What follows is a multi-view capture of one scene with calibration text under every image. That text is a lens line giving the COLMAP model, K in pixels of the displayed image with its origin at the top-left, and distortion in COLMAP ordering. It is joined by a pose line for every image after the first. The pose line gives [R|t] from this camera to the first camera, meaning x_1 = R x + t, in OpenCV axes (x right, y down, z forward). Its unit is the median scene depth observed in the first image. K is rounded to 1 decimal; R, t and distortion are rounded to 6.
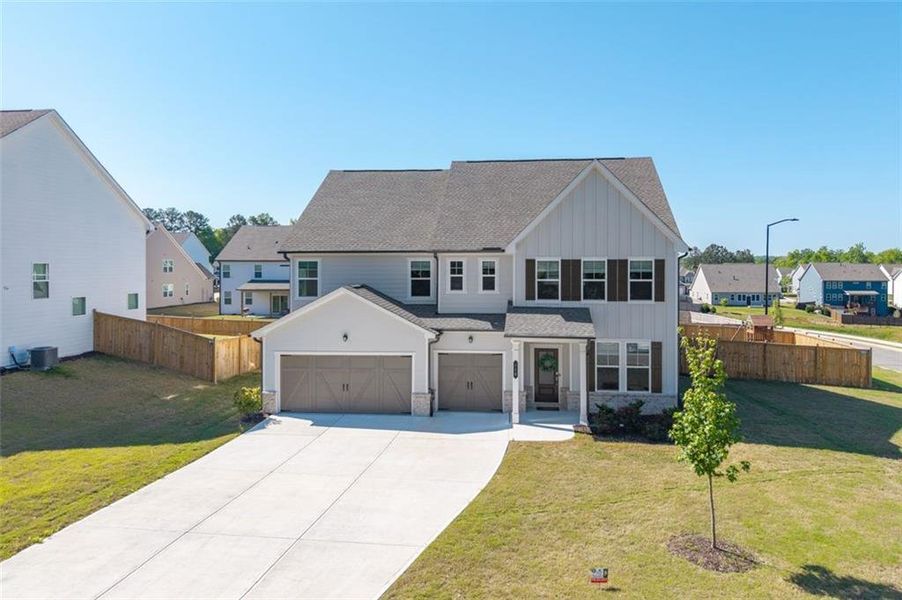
lens RADIAL K [[593.8, 0, 486.2], [0, 593.8, 245.9], [0, 0, 1]] dist [0.001419, -0.005637]
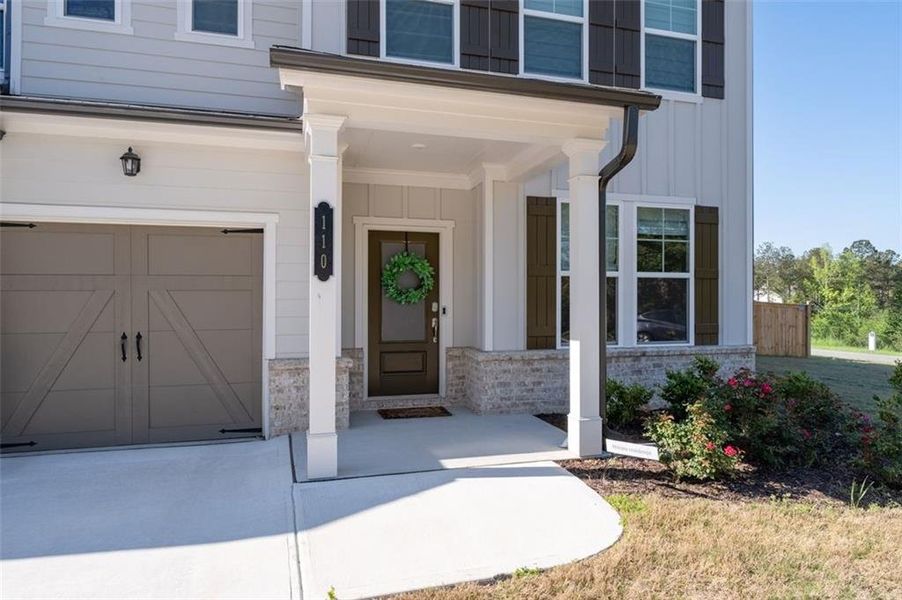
lens RADIAL K [[545.4, 0, 453.6], [0, 545.4, 294.0], [0, 0, 1]] dist [-0.011663, 0.004972]
pose [[0.937302, -0.003933, 0.348497, 0.021763], [-0.004998, 0.999682, 0.024724, 0.204670], [-0.348484, -0.024916, 0.936984, 0.726061]]
